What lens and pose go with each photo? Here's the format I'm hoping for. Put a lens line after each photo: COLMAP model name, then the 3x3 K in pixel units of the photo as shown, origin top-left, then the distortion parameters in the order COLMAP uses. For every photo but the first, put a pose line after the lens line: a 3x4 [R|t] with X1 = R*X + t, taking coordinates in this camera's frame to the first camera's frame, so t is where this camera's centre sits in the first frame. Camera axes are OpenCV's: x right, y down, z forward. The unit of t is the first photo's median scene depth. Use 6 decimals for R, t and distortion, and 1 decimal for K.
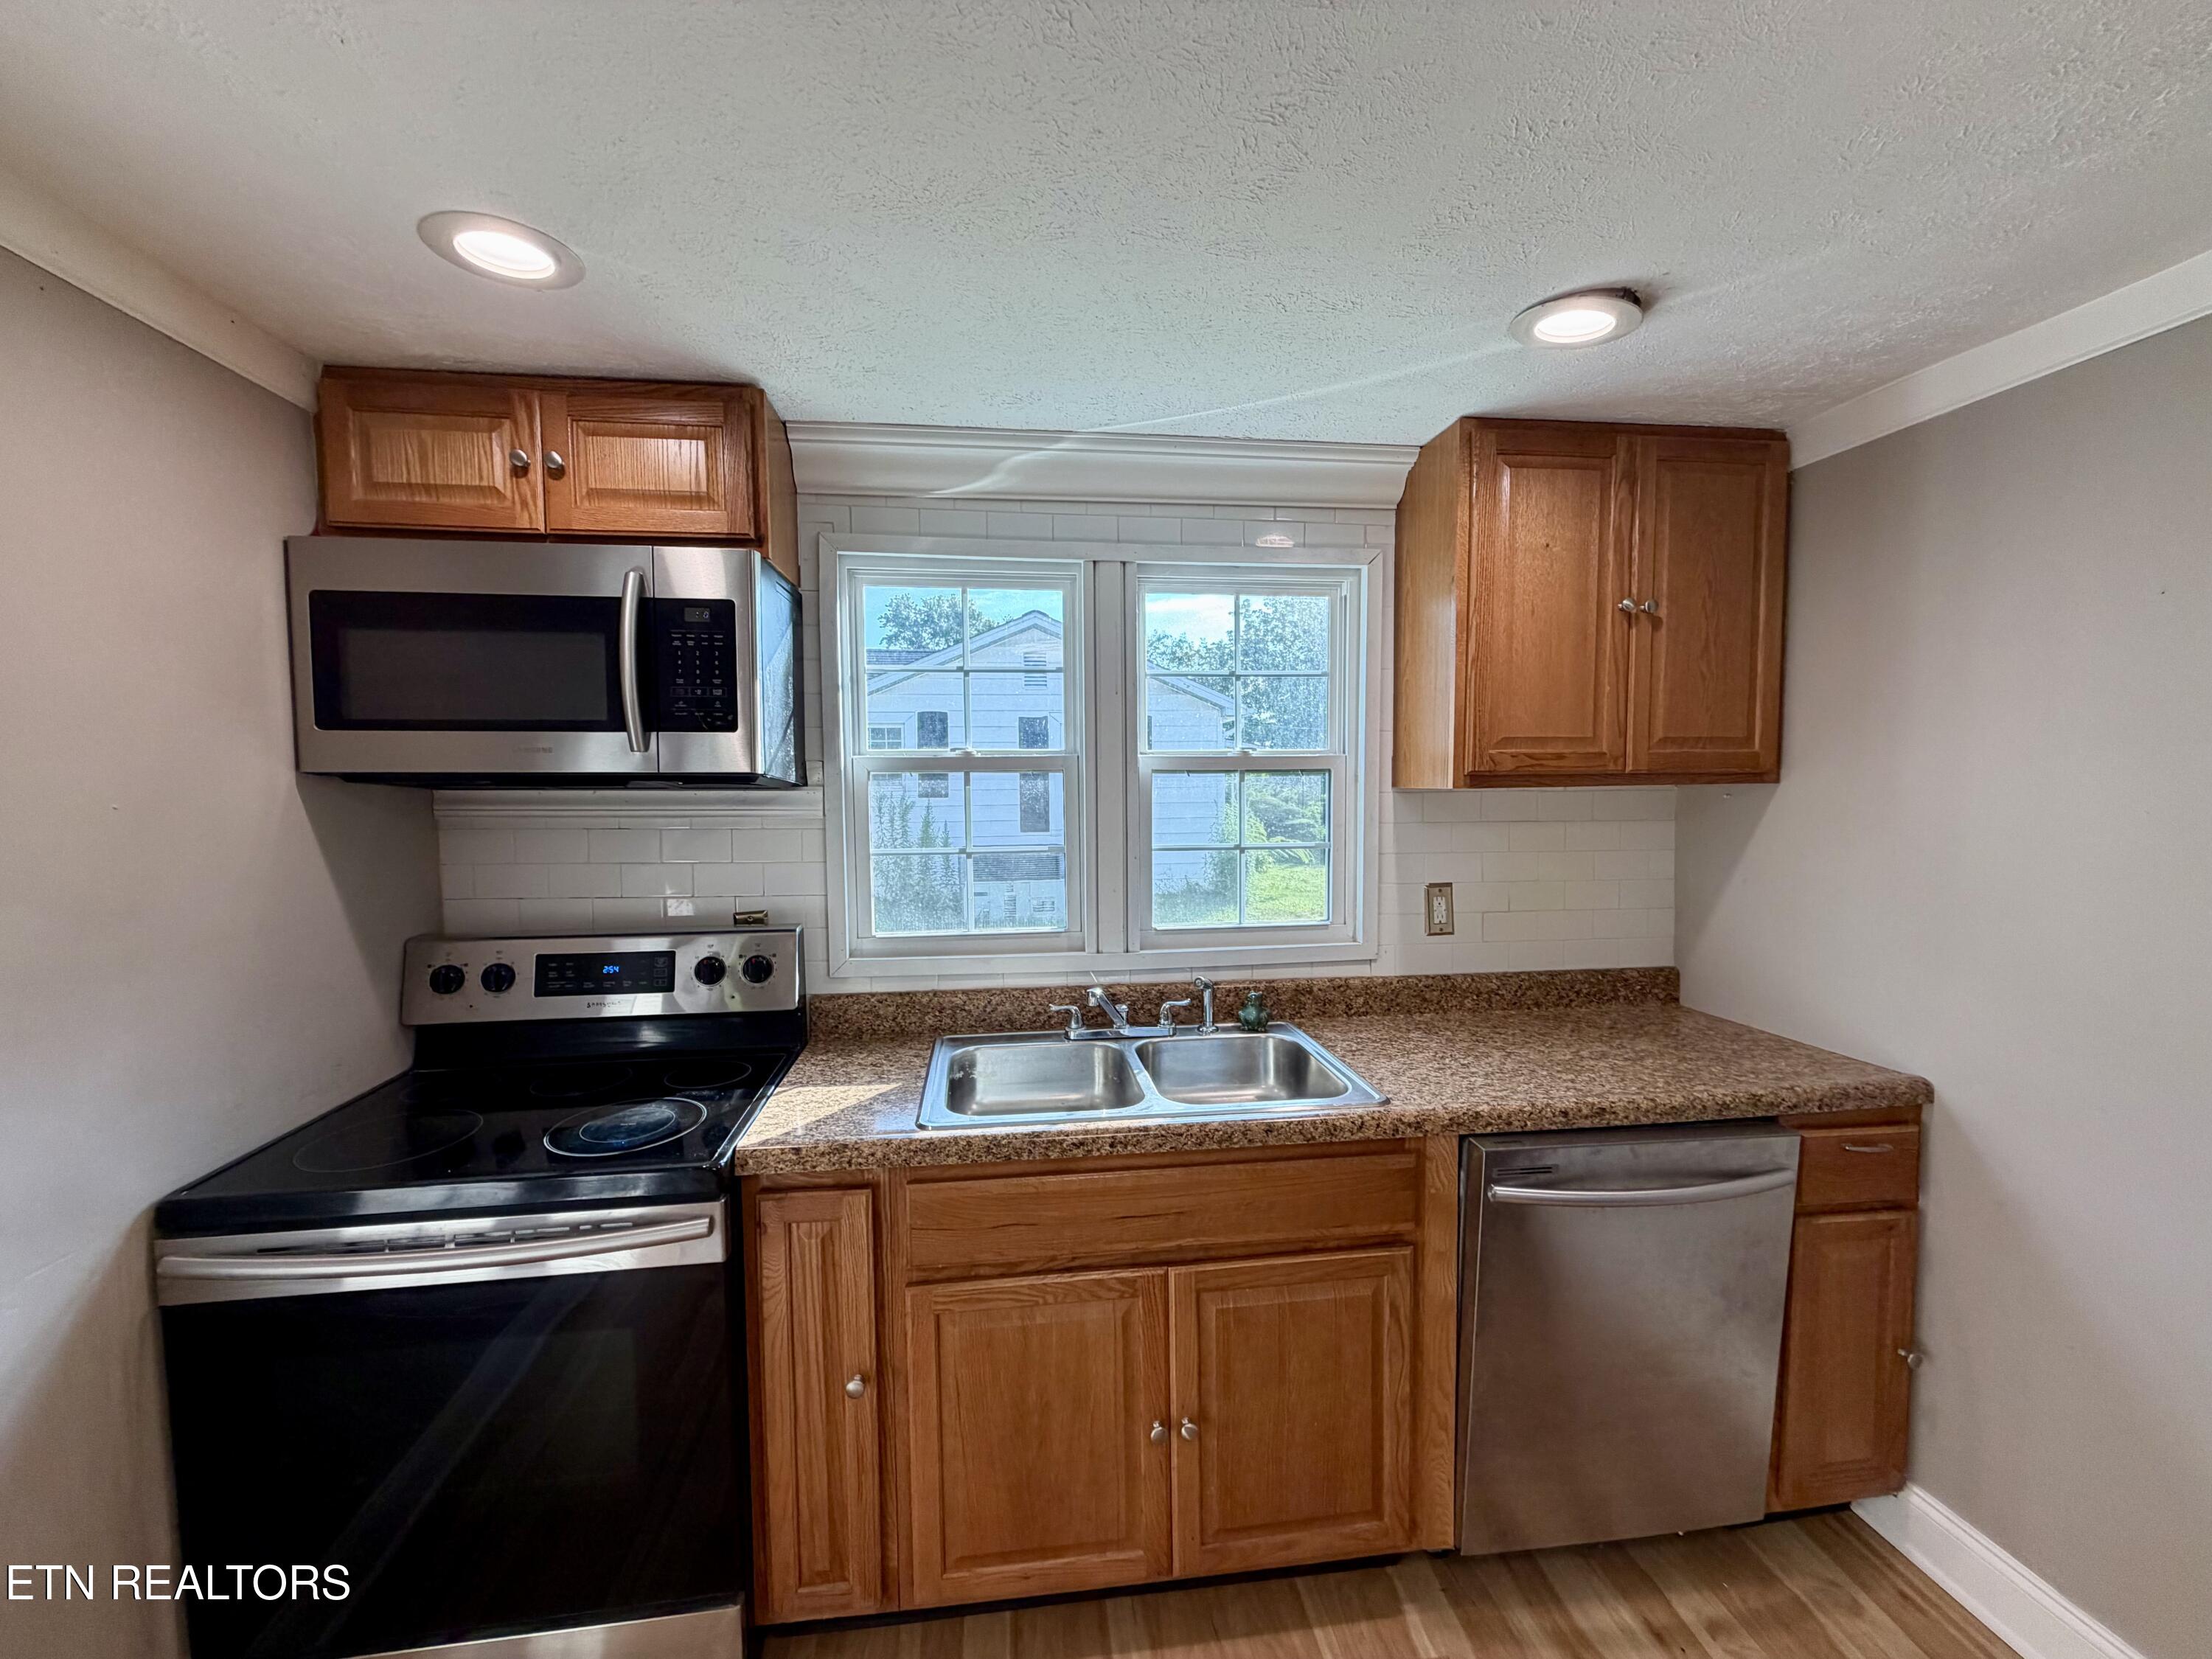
lens RADIAL K [[885.2, 0, 1099.8], [0, 885.2, 840.0], [0, 0, 1]] dist [0.001676, 0.000041]
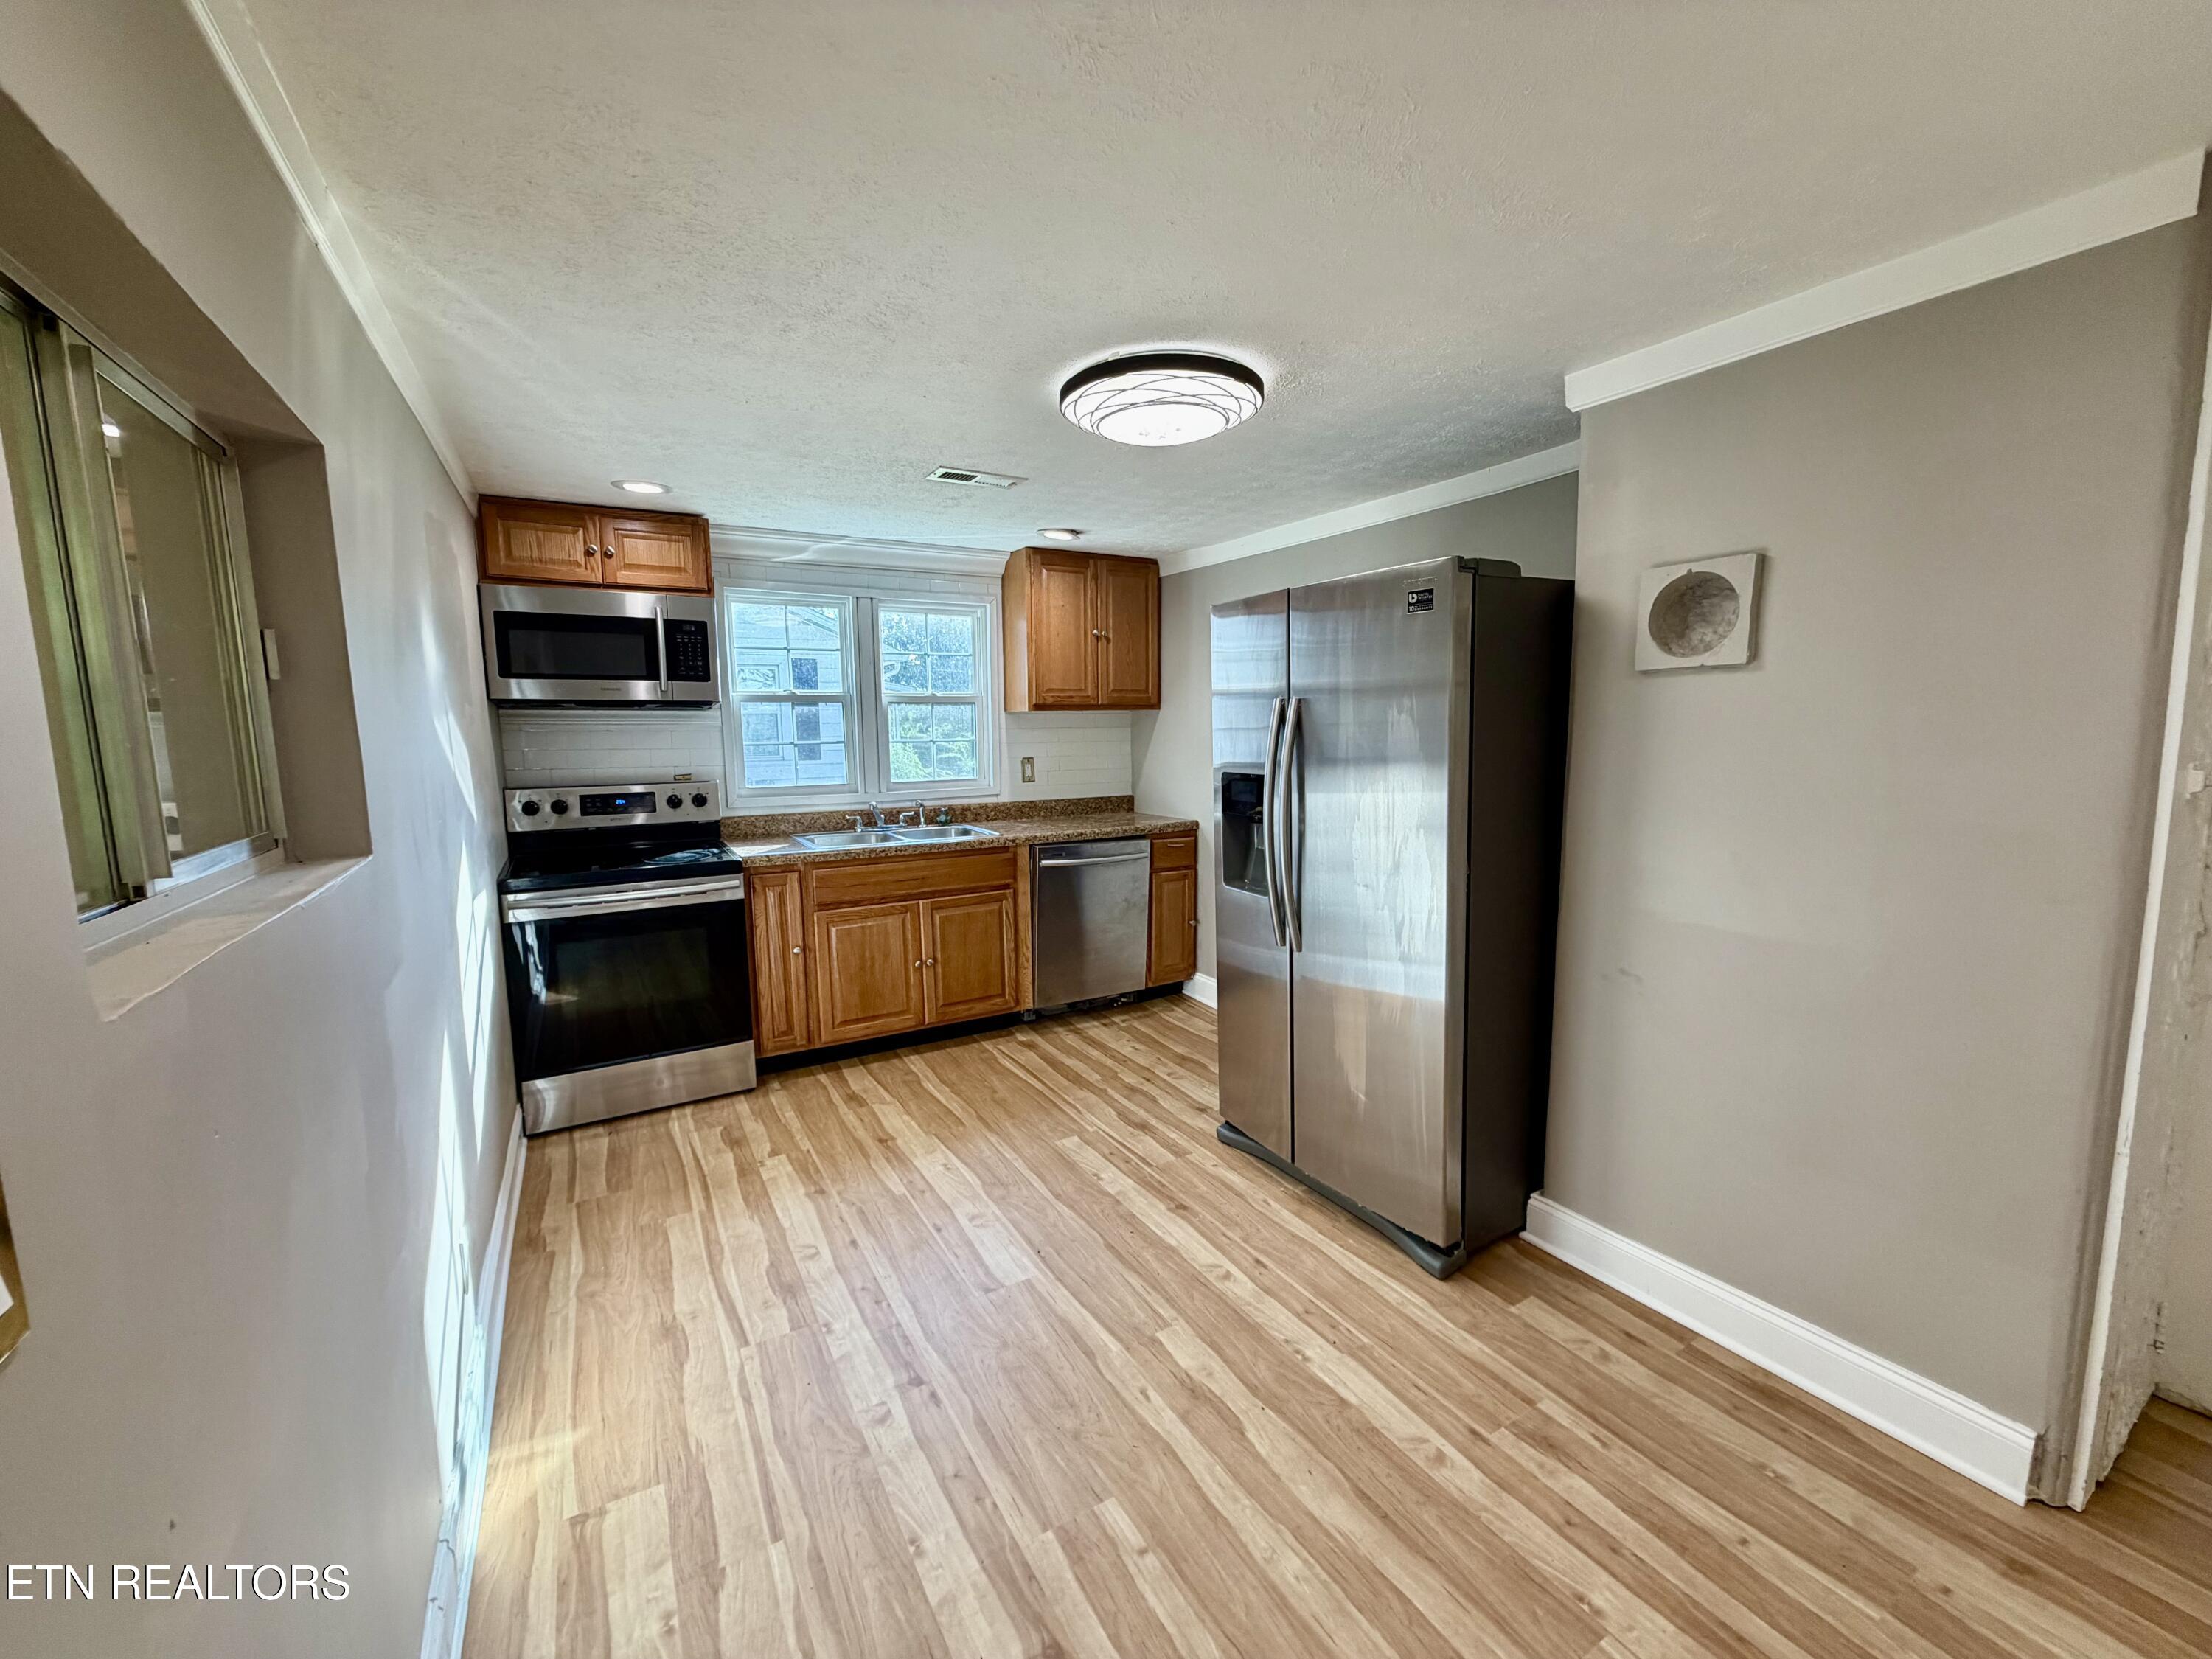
lens RADIAL K [[885.2, 0, 1096.0], [0, 885.2, 837.8], [0, 0, 1]] dist [0.001676, 0.000041]
pose [[0.924575, -0.050259, 0.377671, -0.328543], [0.025963, 0.997268, 0.069152, 0.119031], [-0.380115, -0.054131, 0.923354, -1.234251]]
